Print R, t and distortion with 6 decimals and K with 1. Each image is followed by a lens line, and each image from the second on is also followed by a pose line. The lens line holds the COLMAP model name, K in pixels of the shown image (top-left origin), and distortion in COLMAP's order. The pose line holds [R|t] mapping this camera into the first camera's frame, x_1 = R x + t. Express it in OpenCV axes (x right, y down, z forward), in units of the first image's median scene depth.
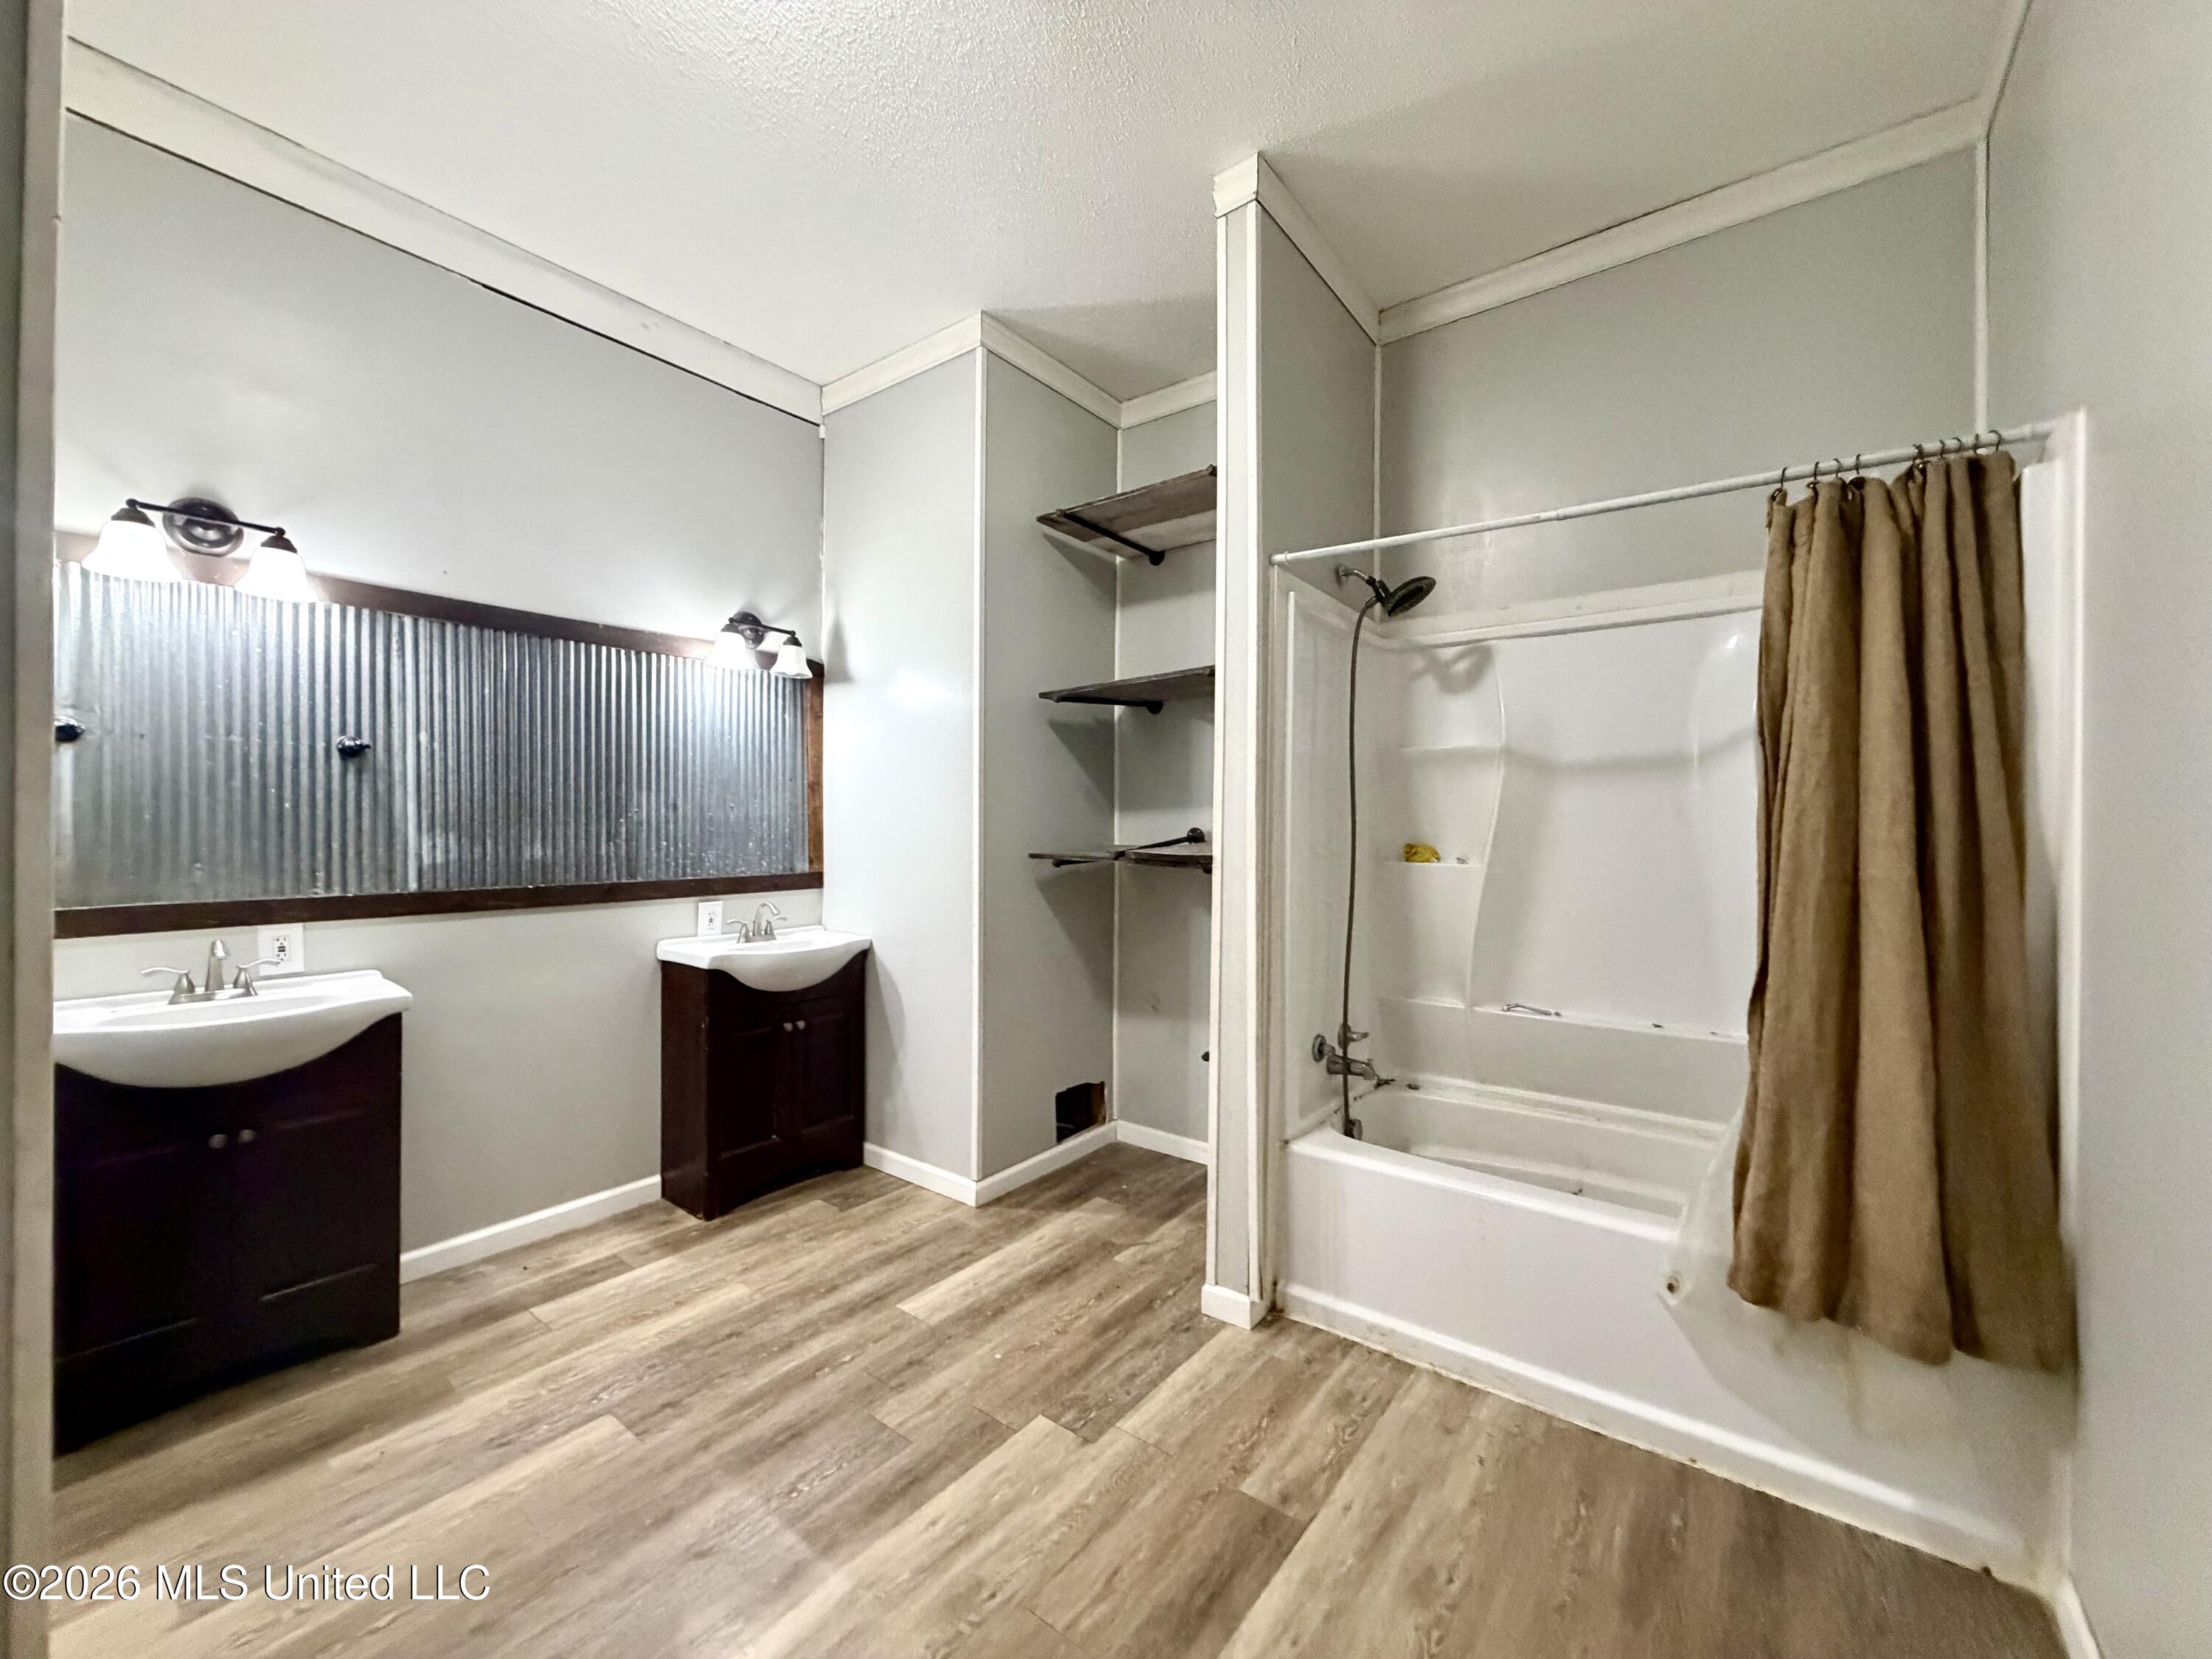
lens RADIAL K [[875.4, 0, 1100.7], [0, 875.4, 829.2], [0, 0, 1]] dist [-0.002459, -0.000450]
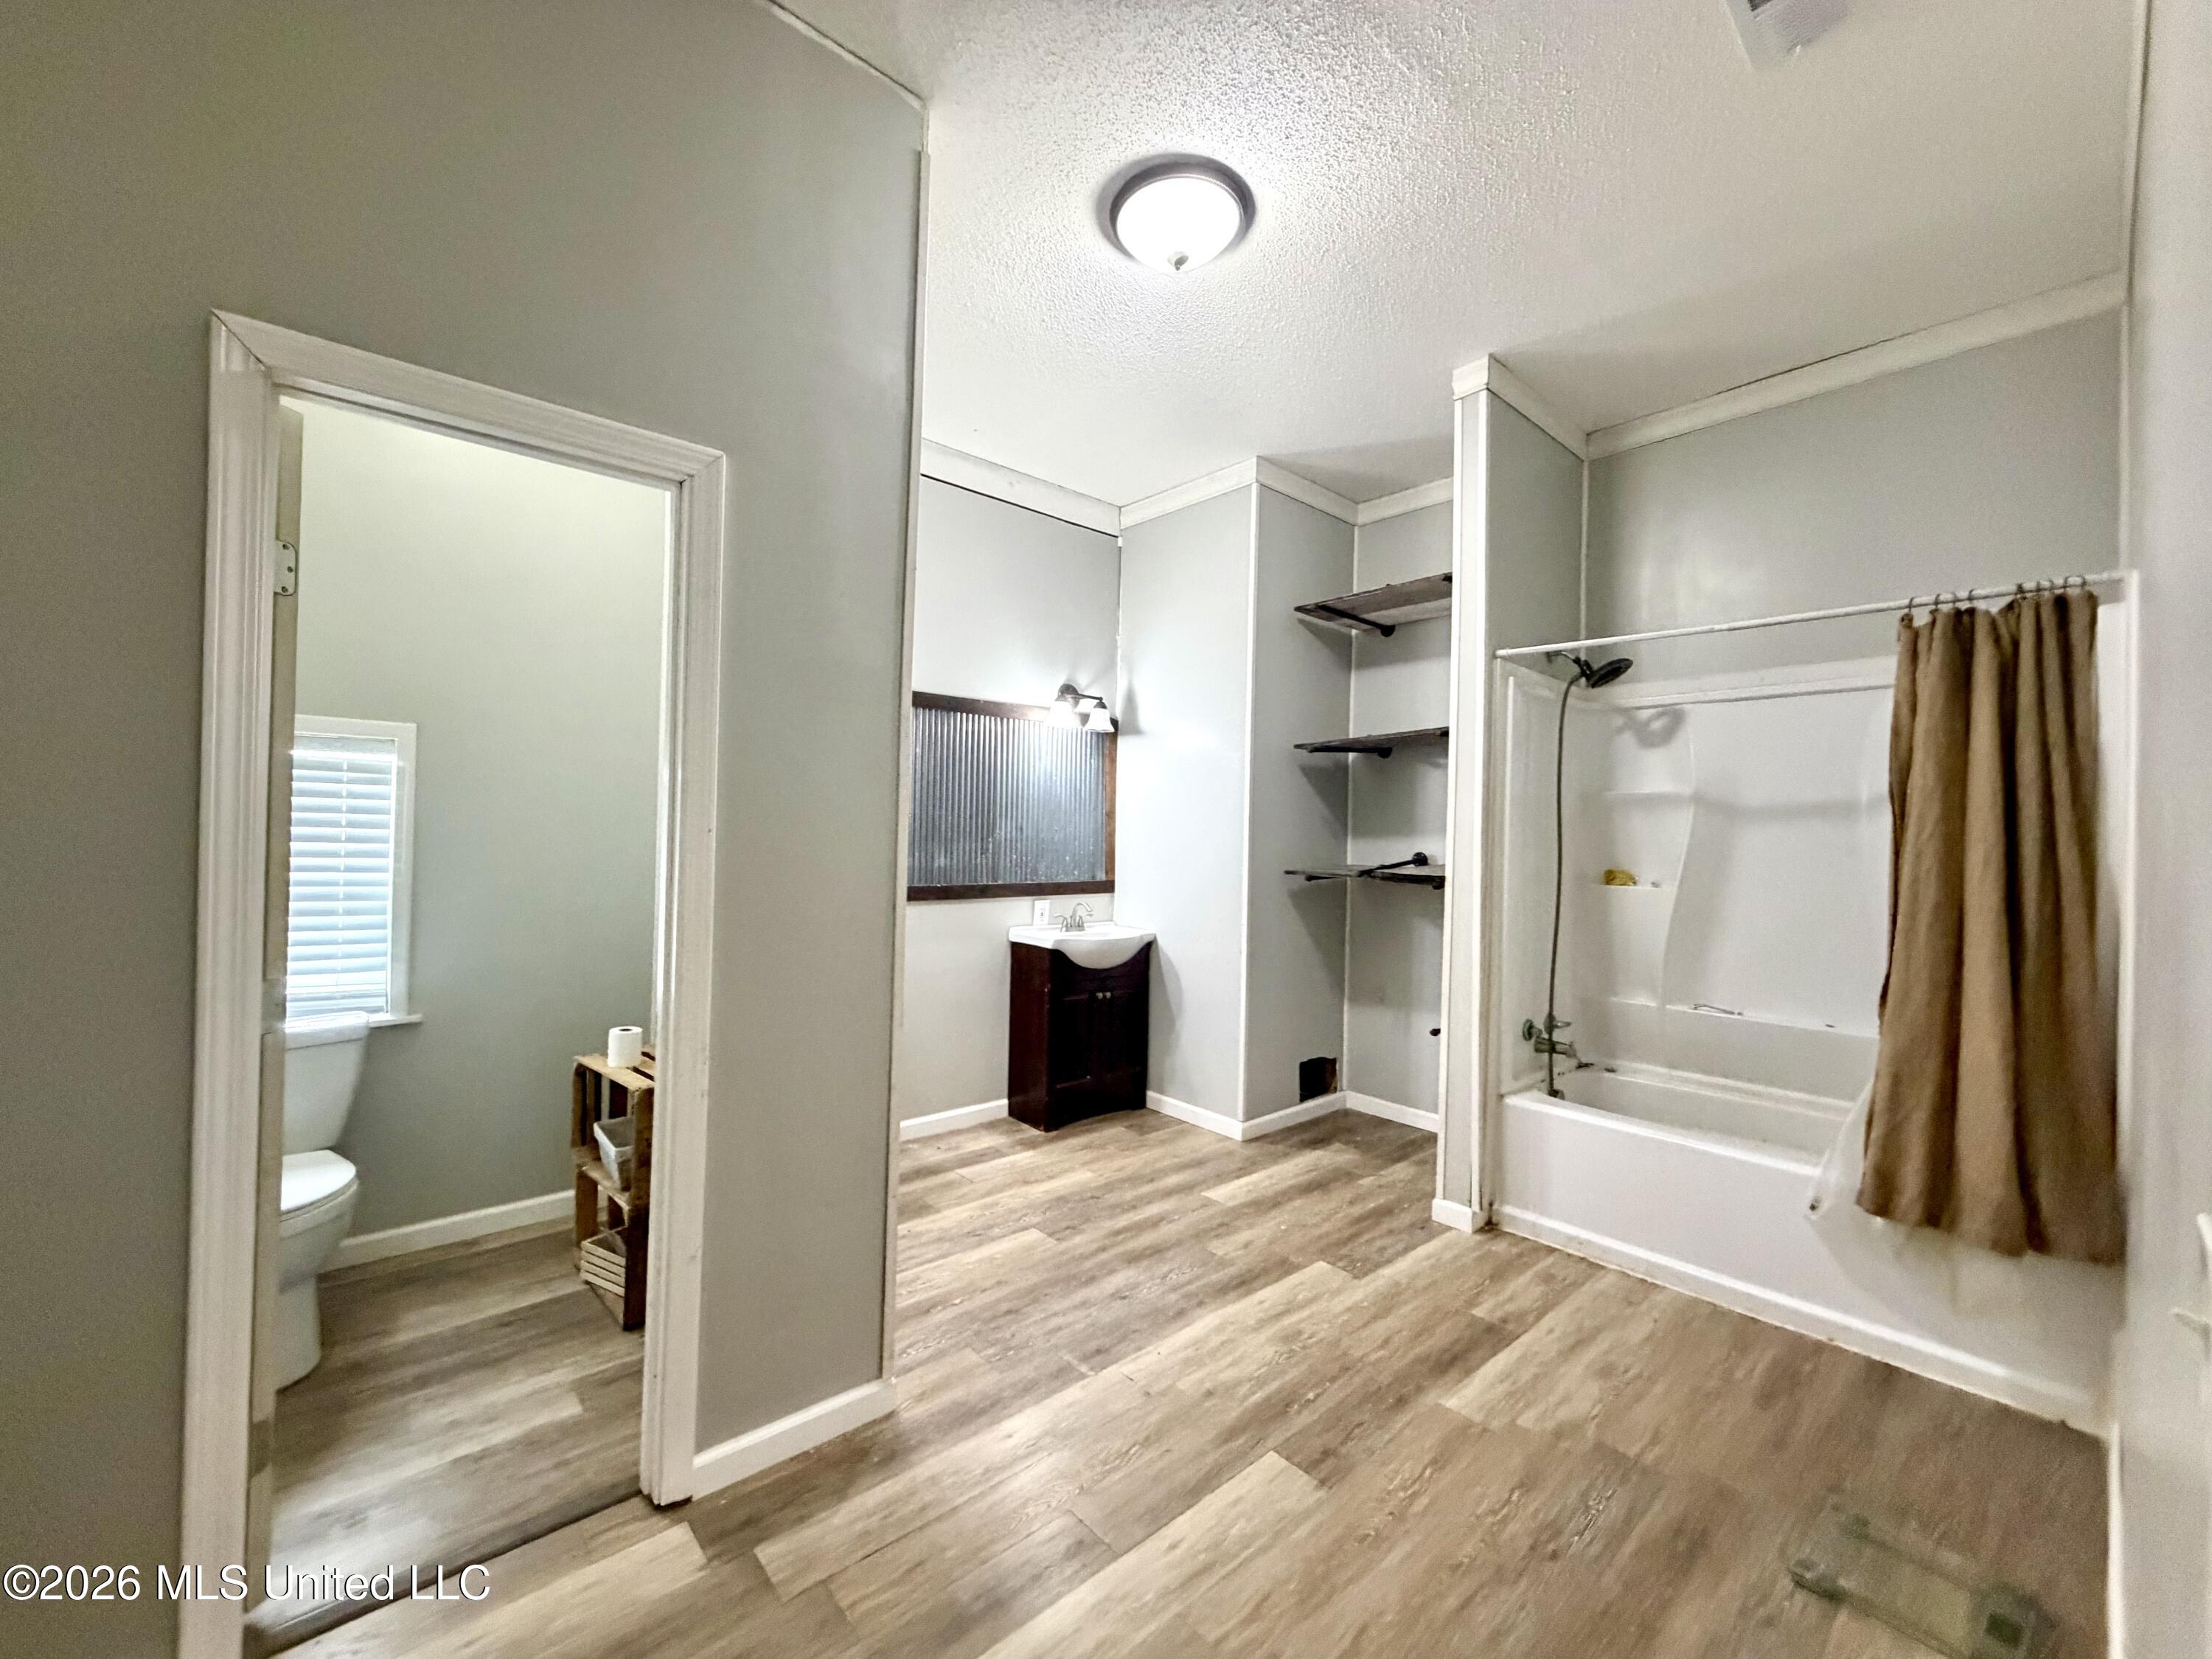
lens RADIAL K [[875.4, 0, 1100.7], [0, 875.4, 829.2], [0, 0, 1]] dist [-0.002459, -0.000450]
pose [[0.979812, 0.014969, -0.199362, -0.111187], [-0.017938, 0.999753, -0.013096, -0.012965], [0.199117, 0.016408, 0.979838, -0.375893]]
